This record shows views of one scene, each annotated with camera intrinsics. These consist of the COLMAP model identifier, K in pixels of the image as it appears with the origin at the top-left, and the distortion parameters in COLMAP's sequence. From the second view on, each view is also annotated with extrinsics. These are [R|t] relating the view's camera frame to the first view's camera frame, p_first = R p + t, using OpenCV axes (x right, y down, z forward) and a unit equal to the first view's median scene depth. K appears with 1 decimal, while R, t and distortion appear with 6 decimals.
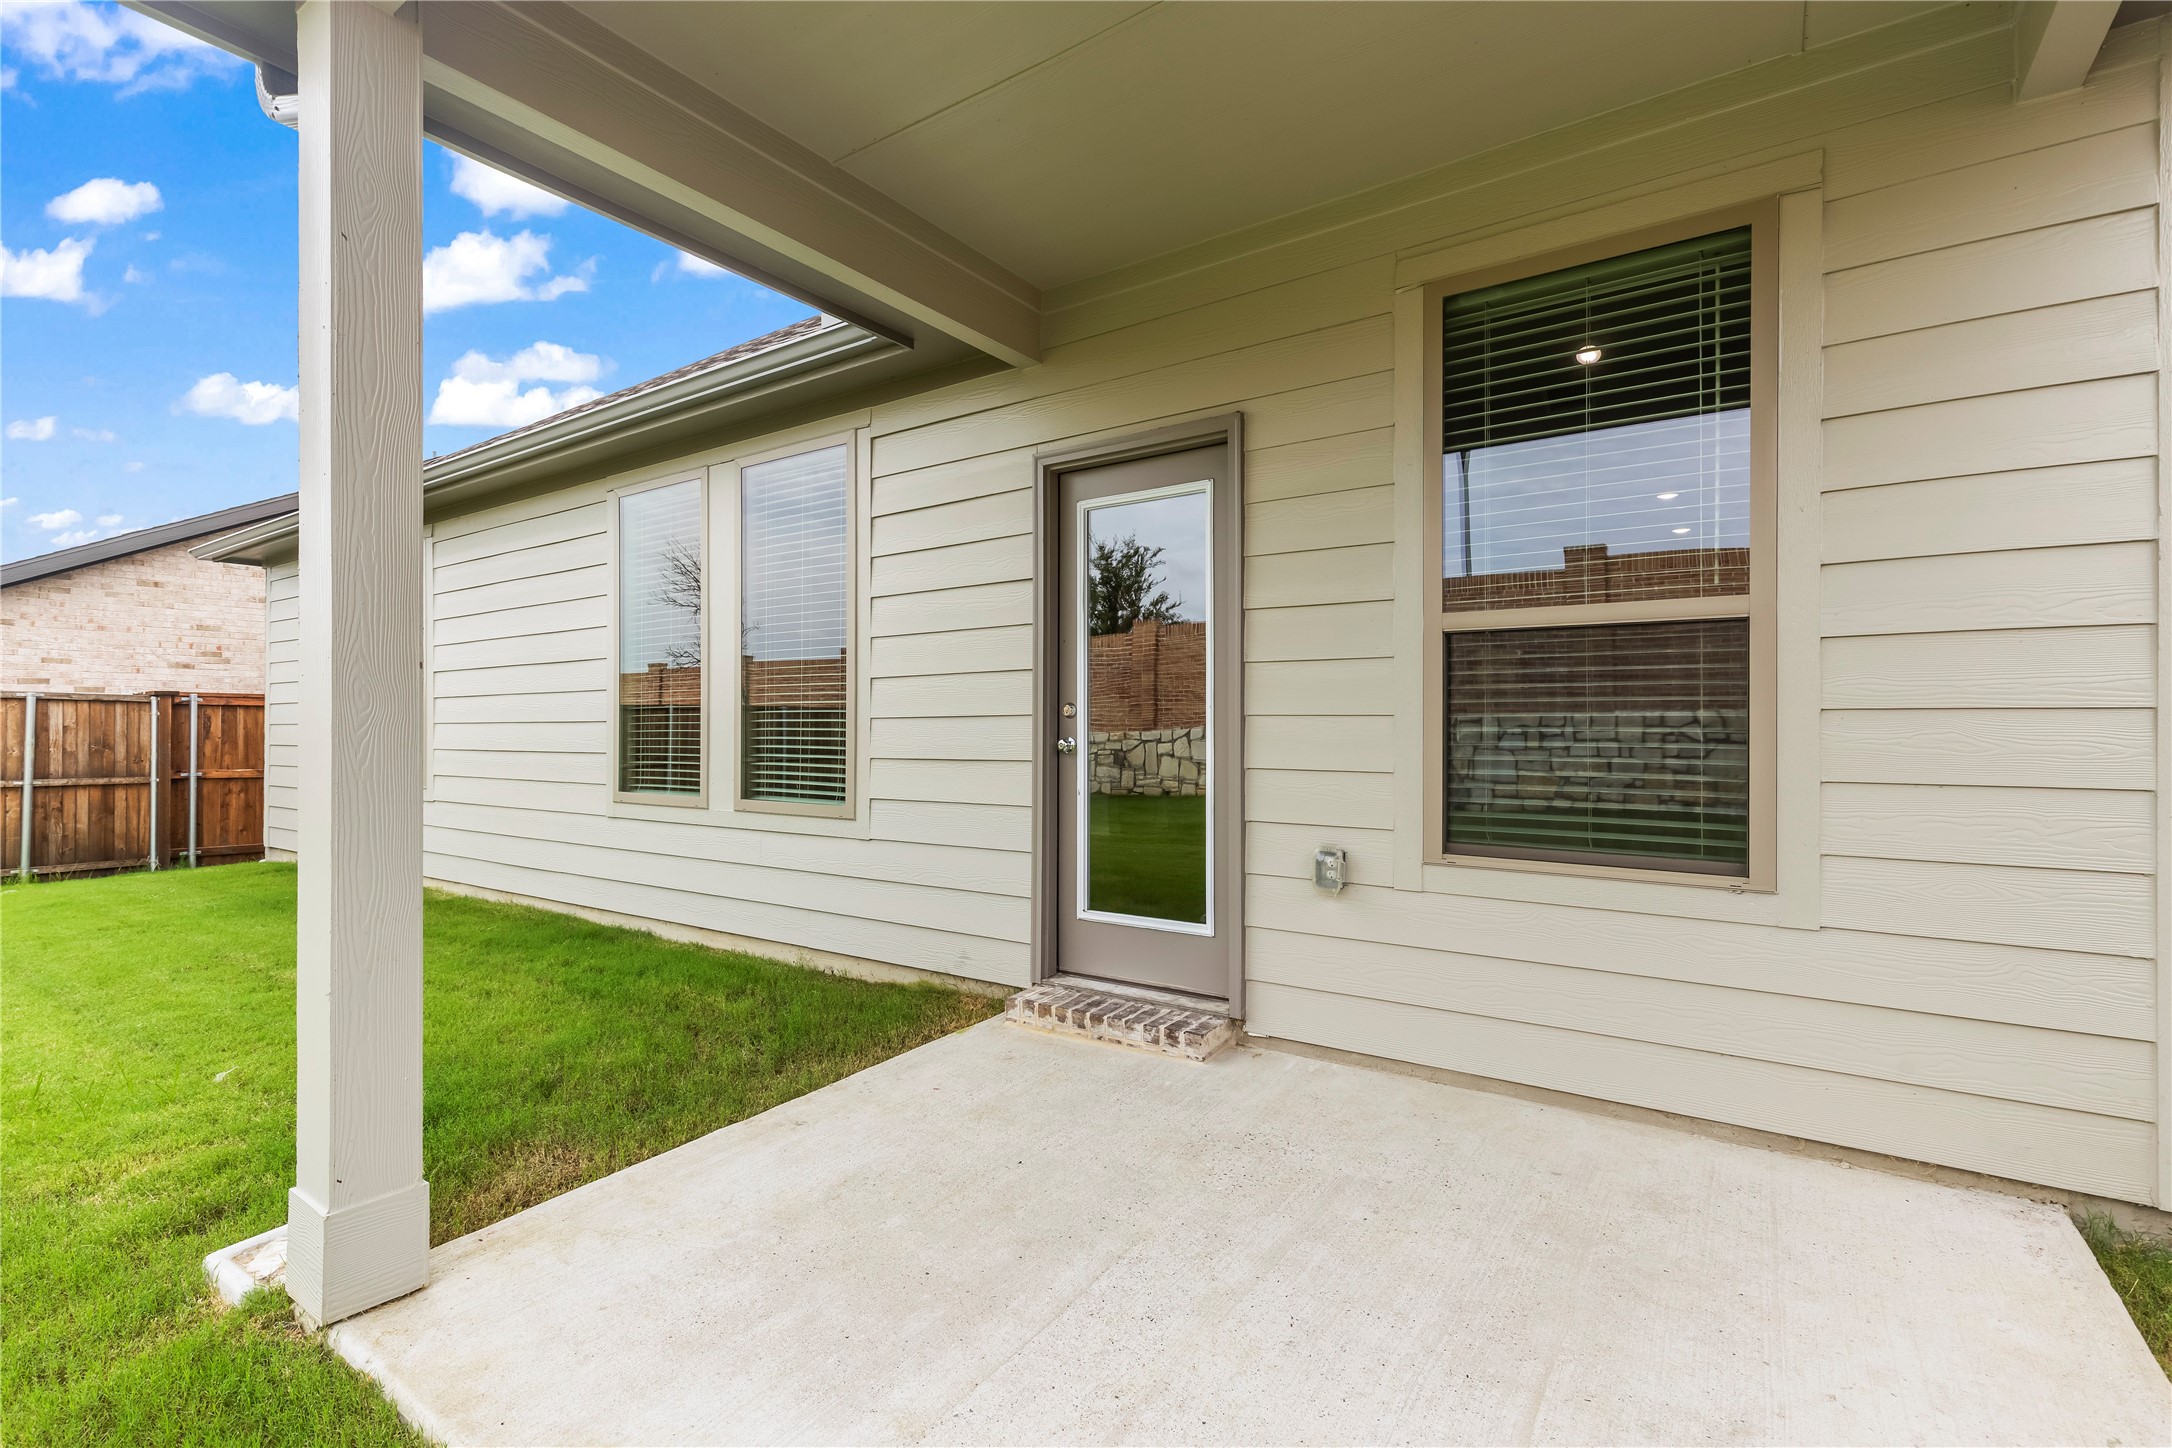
lens RADIAL K [[887.4, 0, 1086.0], [0, 887.4, 724.0], [0, 0, 1]] dist [0.000031, 0.000140]
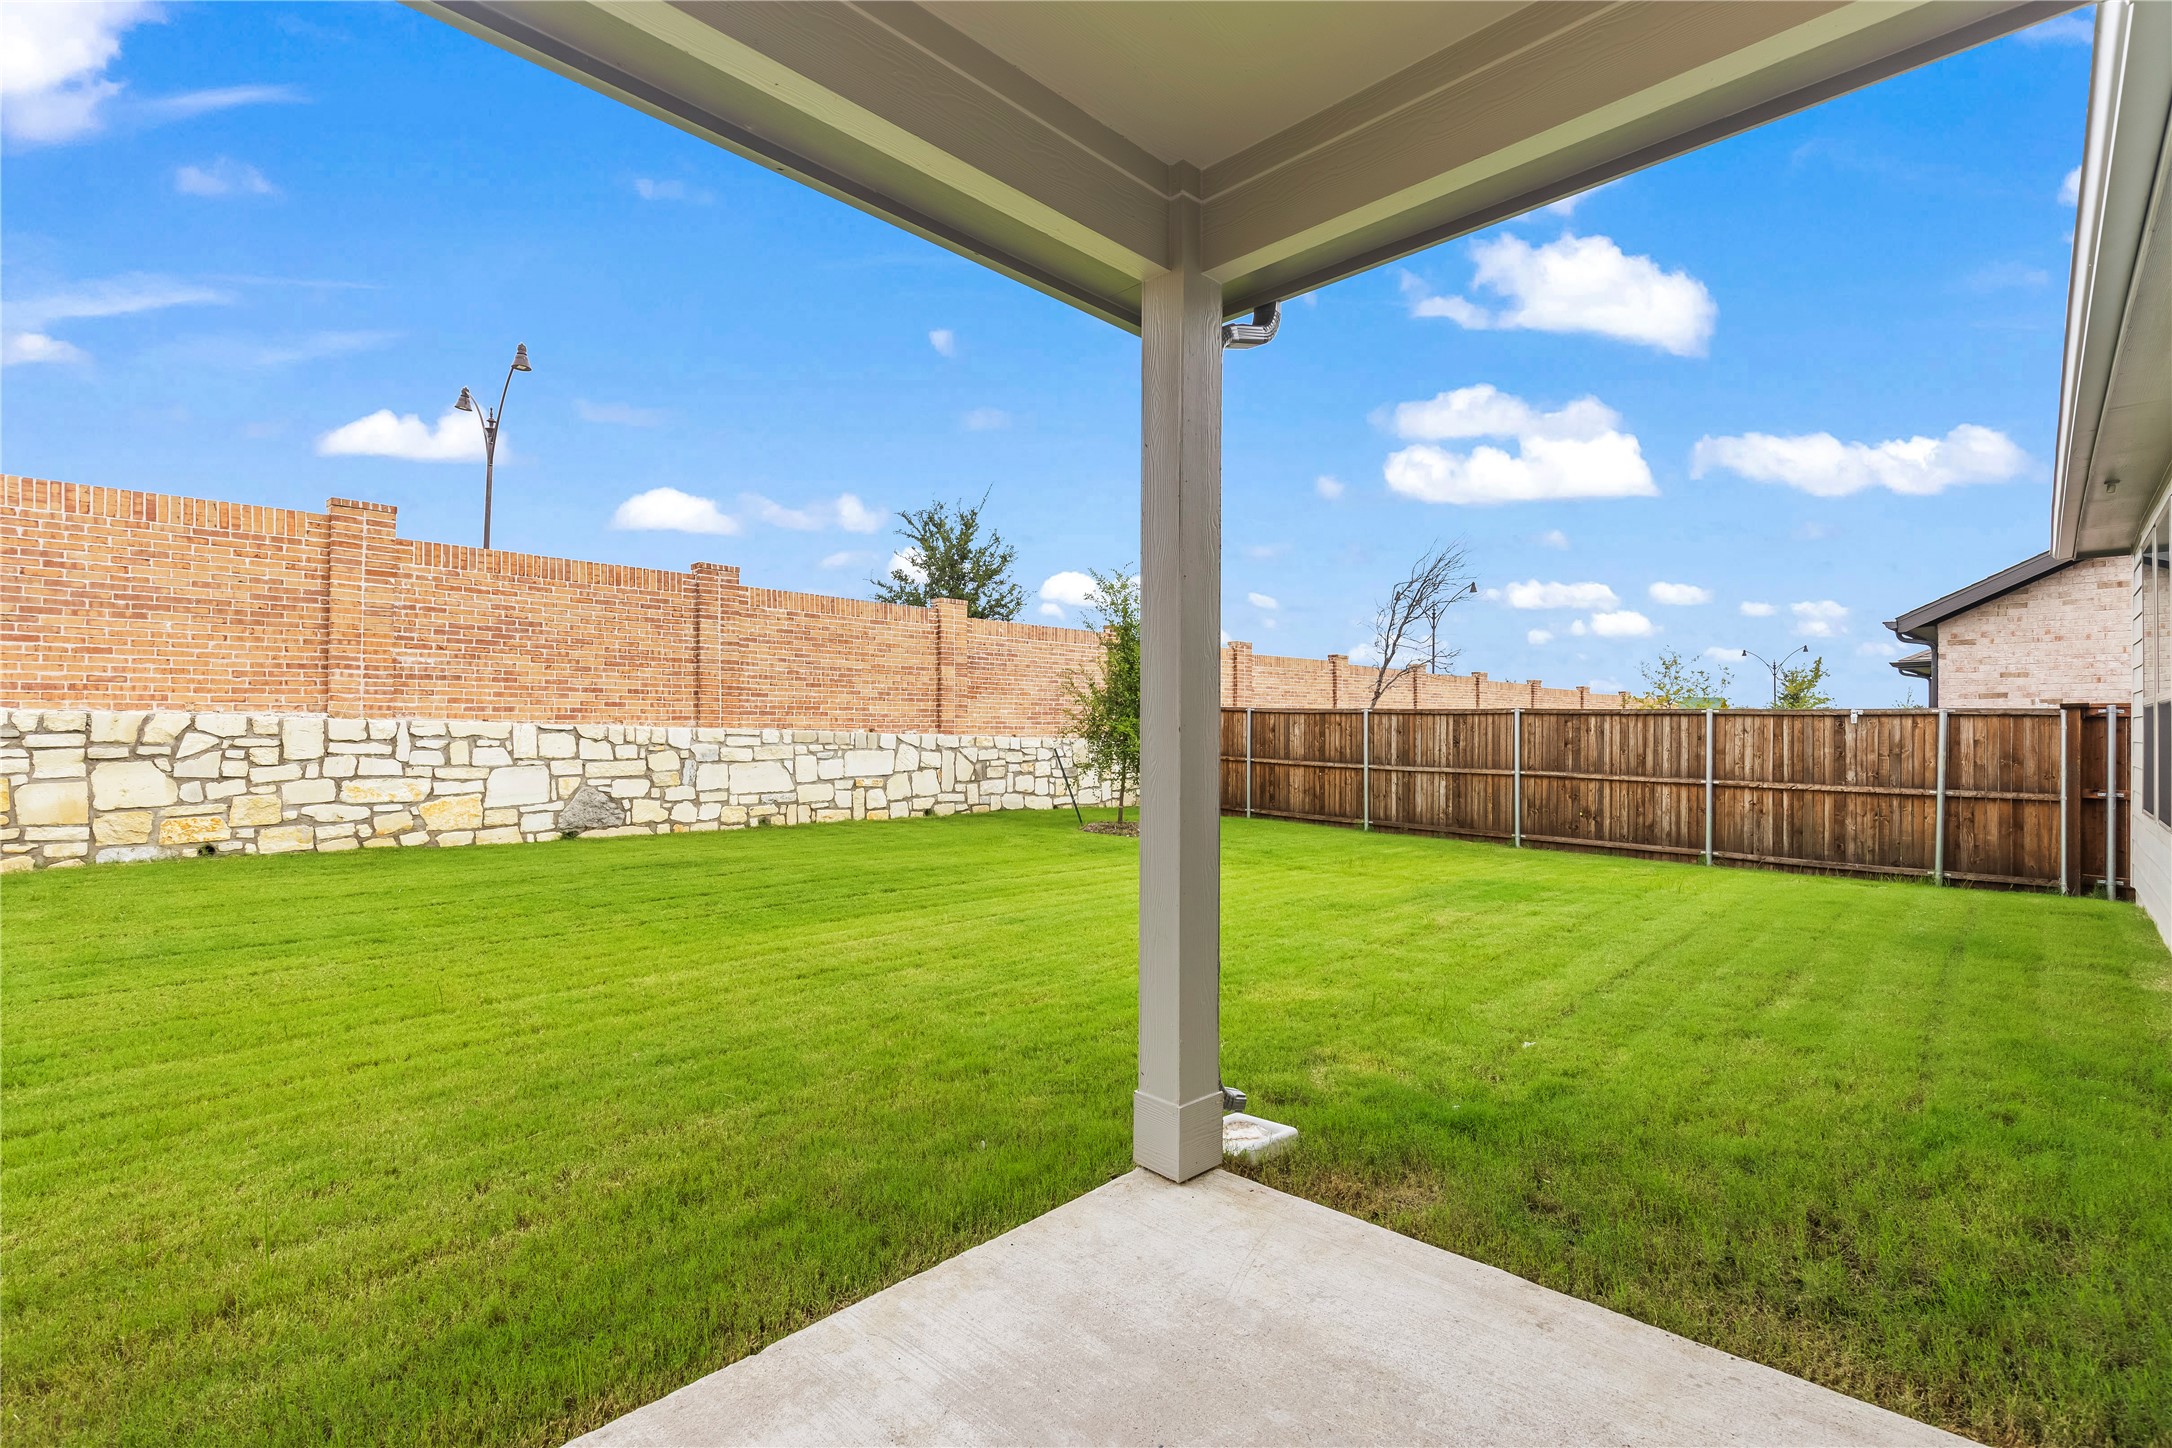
lens RADIAL K [[971.3, 0, 1115.9], [0, 971.3, 732.3], [0, 0, 1]] dist [0.000261, 0.000092]
pose [[-0.106601, 0.005189, -0.994288, 0.080947], [-0.005419, 0.999969, 0.005799, -0.007416], [0.994287, 0.006006, -0.106570, 0.114196]]
